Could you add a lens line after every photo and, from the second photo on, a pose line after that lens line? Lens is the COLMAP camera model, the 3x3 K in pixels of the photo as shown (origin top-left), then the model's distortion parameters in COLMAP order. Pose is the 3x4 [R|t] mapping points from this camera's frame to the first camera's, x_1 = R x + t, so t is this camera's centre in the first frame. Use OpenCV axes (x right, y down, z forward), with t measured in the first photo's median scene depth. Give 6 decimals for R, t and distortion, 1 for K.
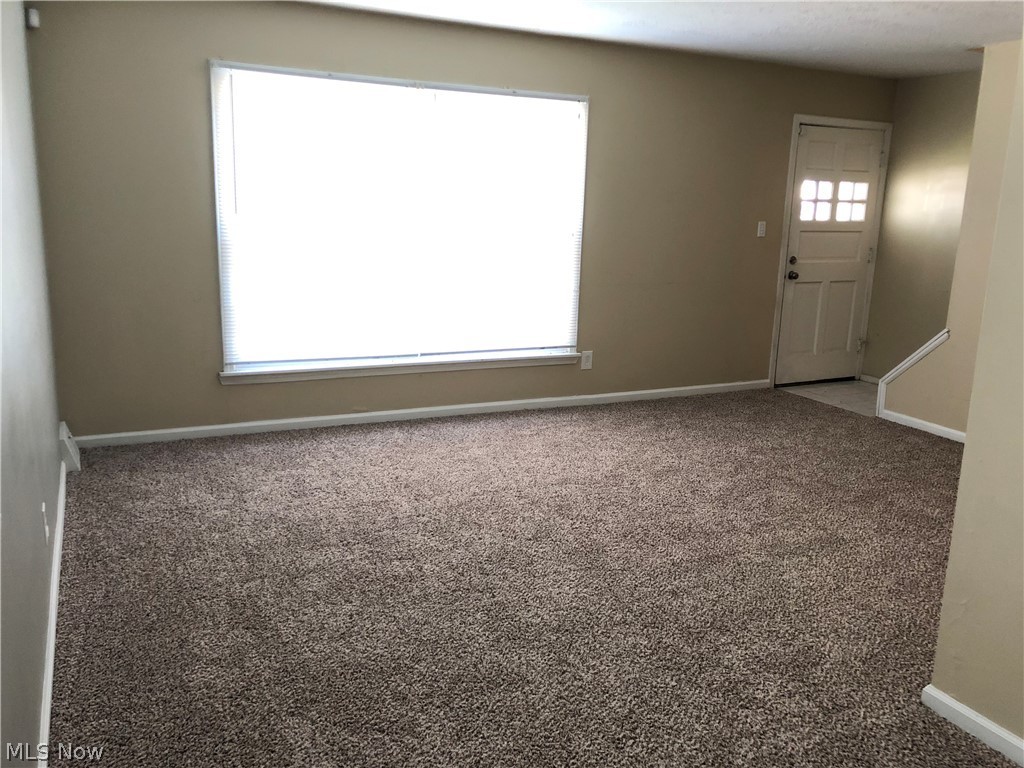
lens RADIAL K [[848.9, 0, 506.9], [0, 848.9, 357.4], [0, 0, 1]] dist [0.005913, 0.014336]
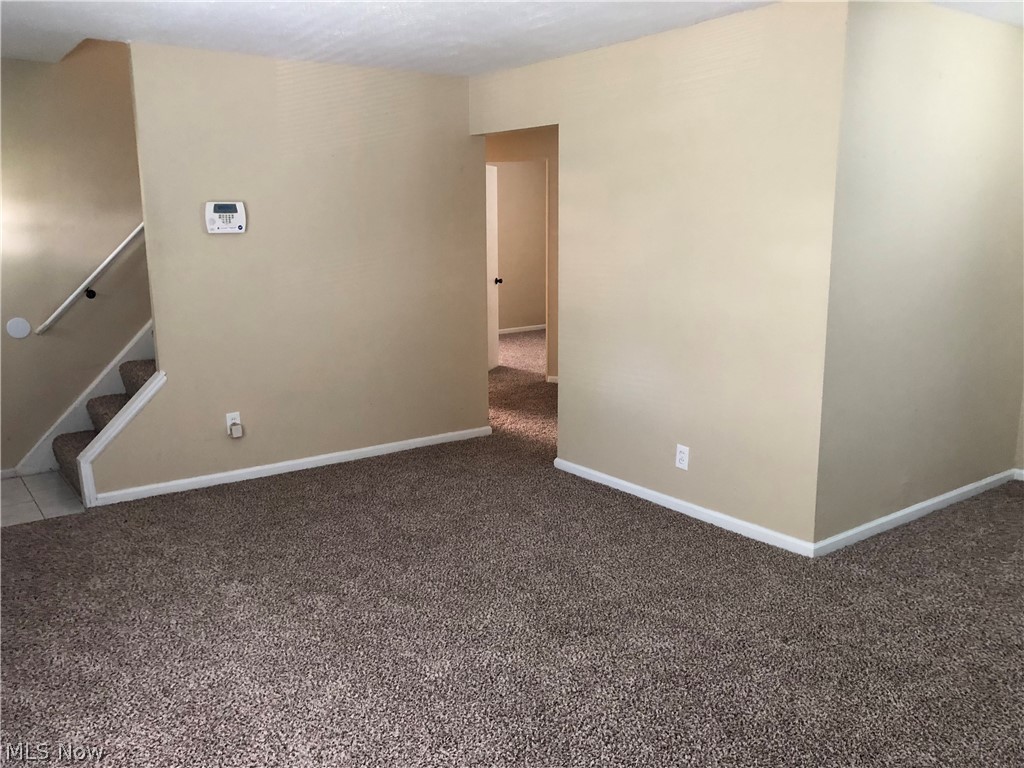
lens RADIAL K [[848.9, 0, 506.9], [0, 848.9, 357.4], [0, 0, 1]] dist [0.005913, 0.014336]
pose [[-0.182587, -0.186570, 0.965326, -0.375268], [0.188440, 0.956988, 0.220601, -0.171511], [-0.964962, 0.222185, -0.139577, 0.784860]]
